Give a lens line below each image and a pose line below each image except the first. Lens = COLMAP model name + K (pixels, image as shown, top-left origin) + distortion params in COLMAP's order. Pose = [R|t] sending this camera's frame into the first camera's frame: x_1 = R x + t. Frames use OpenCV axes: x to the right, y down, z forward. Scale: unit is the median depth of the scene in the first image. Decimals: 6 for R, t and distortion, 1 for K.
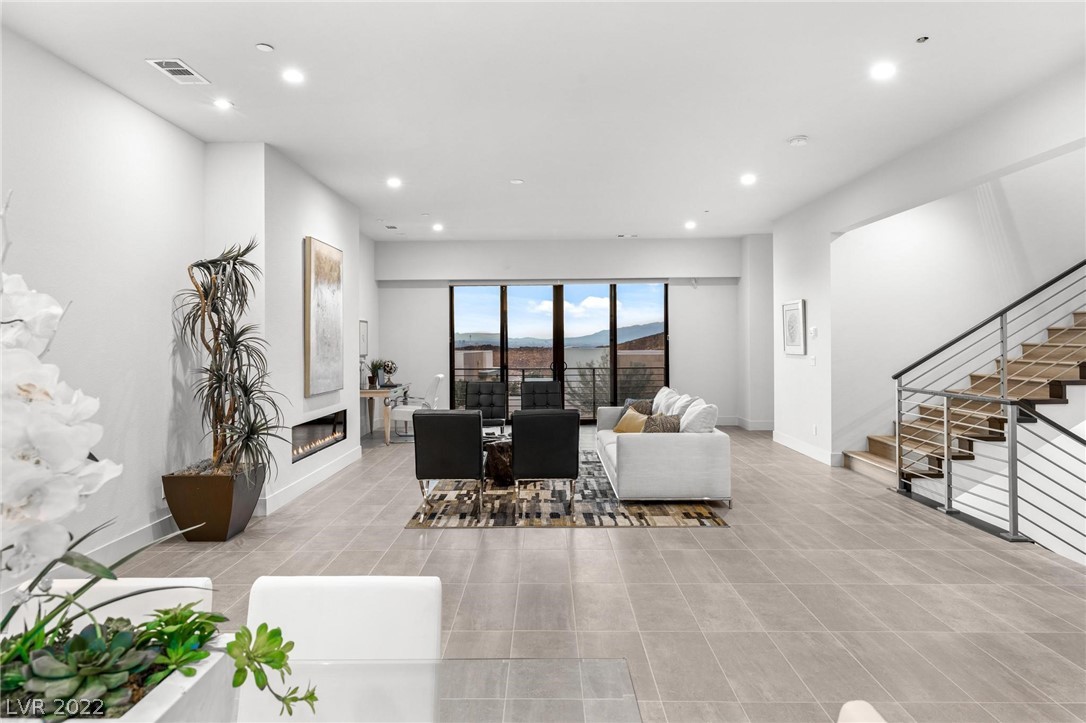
lens RADIAL K [[650.7, 0, 543.4], [0, 650.7, 342.5], [0, 0, 1]] dist [0.001929, 0.002405]
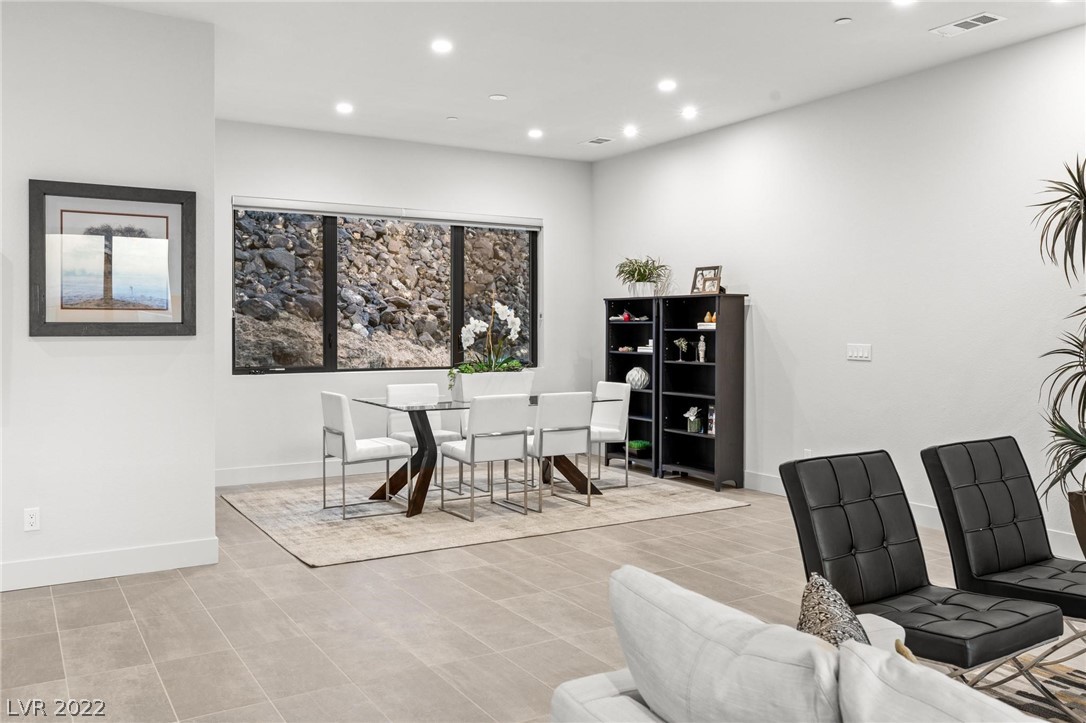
lens RADIAL K [[886.3, 0, 544.1], [0, 886.3, 330.9], [0, 0, 1]] dist [0.000628, 0.002554]
pose [[-0.852205, 0.008284, -0.523143, 0.404799], [0.003383, 0.999941, 0.010322, 0.006534], [0.523198, 0.007027, -0.852182, 1.125117]]
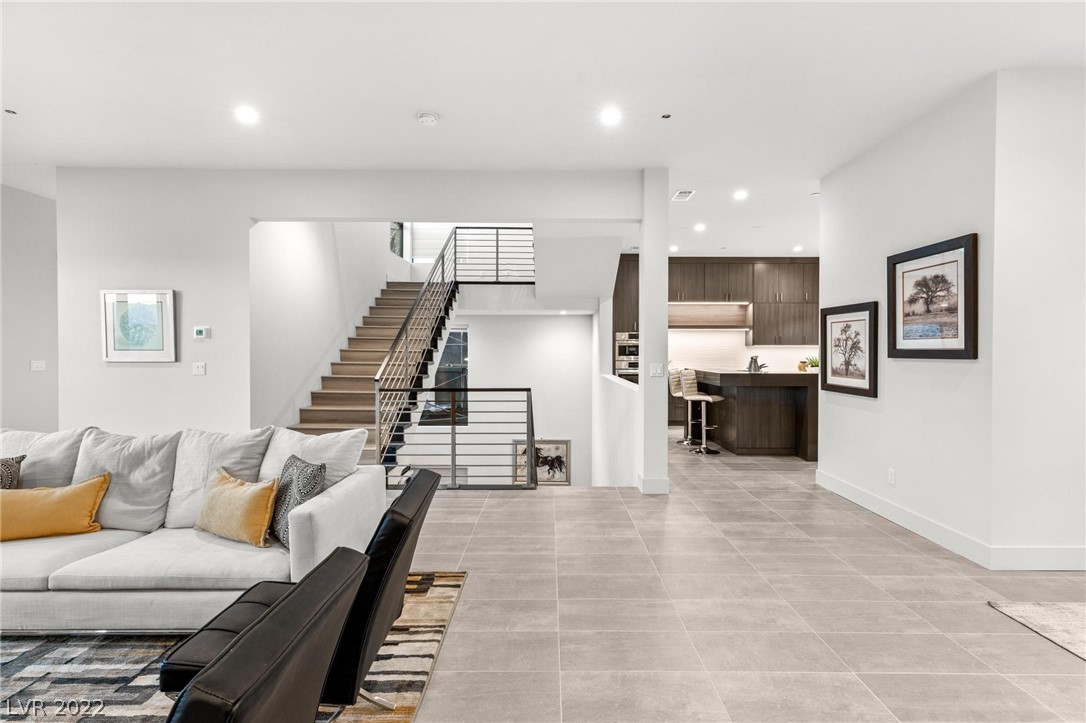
lens RADIAL K [[501.5, 0, 551.8], [0, 501.5, 359.1], [0, 0, 1]] dist [0.003122, 0.000528]
pose [[-0.011846, -0.008056, 0.999897, -0.257588], [-0.000314, 0.999968, 0.008053, 0.013597], [-0.999930, -0.000219, -0.011848, 0.717208]]
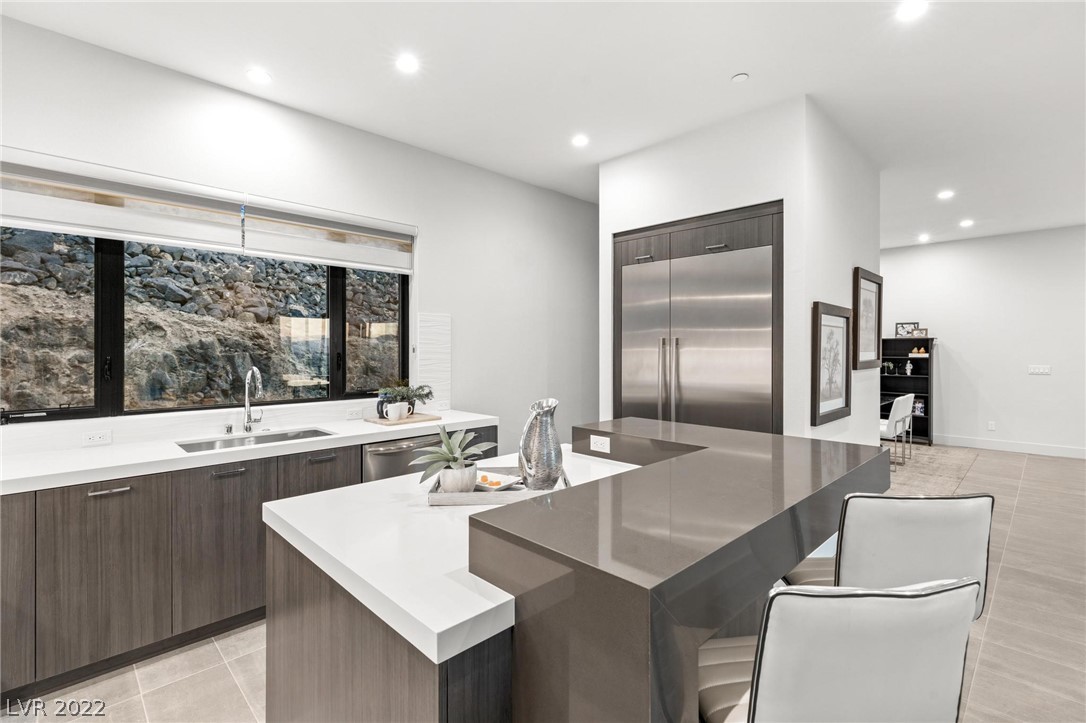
lens RADIAL K [[496.8, 0, 538.5], [0, 496.8, 346.6], [0, 0, 1]] dist [0.001731, 0.000165]
pose [[-0.713198, 0.005471, -0.700941, 1.105964], [0.004510, 0.999985, 0.003217, -0.016495], [0.700948, -0.000867, -0.713212, 0.443934]]
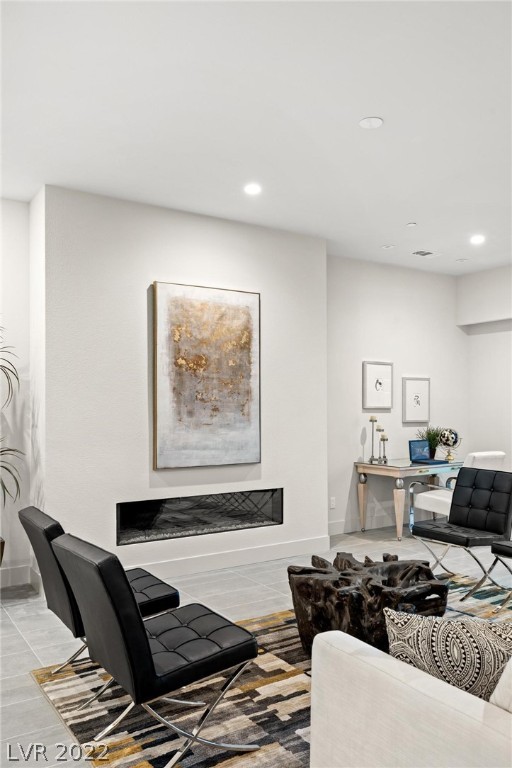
lens RADIAL K [[601.3, 0, 257.4], [0, 601.3, 404.4], [0, 0, 1]] dist [0.002179, 0.001893]
pose [[0.551365, 0.003354, -0.834257, 0.369305], [-0.001261, 0.999994, 0.003187, -0.004910], [0.834263, -0.000705, 0.551366, 0.680628]]
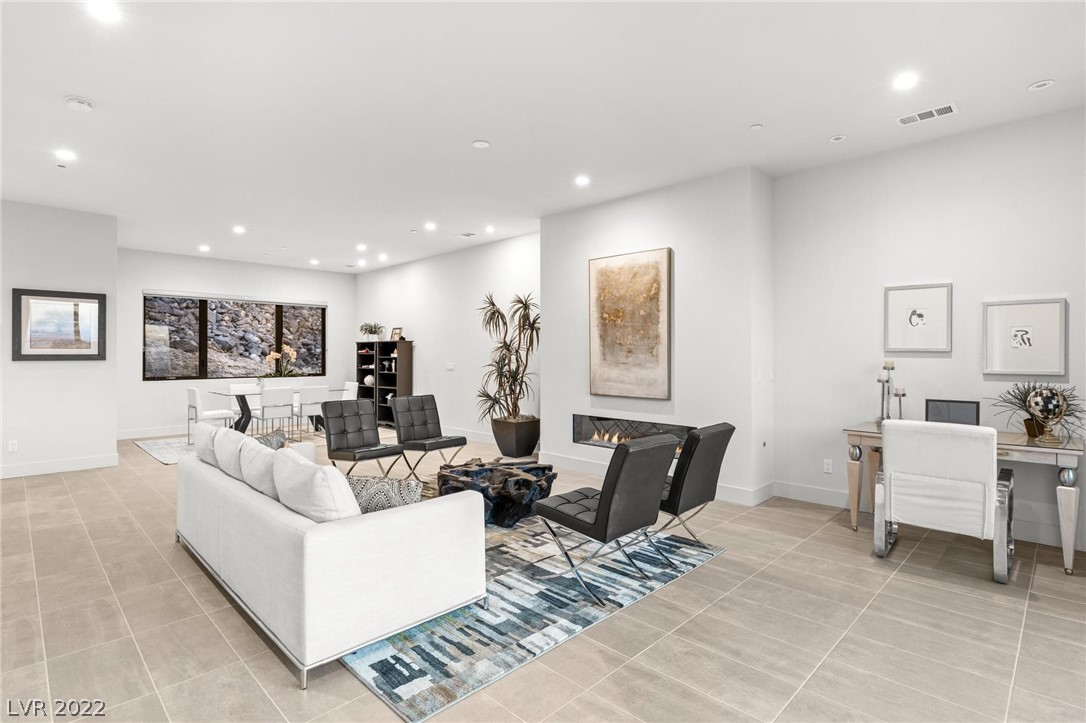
lens RADIAL K [[532.3, 0, 543.9], [0, 532.3, 353.6], [0, 0, 1]] dist [-0.000495, -0.000729]
pose [[-0.700869, 0.005038, -0.713272, 0.395603], [0.003970, 0.999987, 0.003162, 0.004867], [0.713279, -0.000615, -0.700880, 1.619940]]
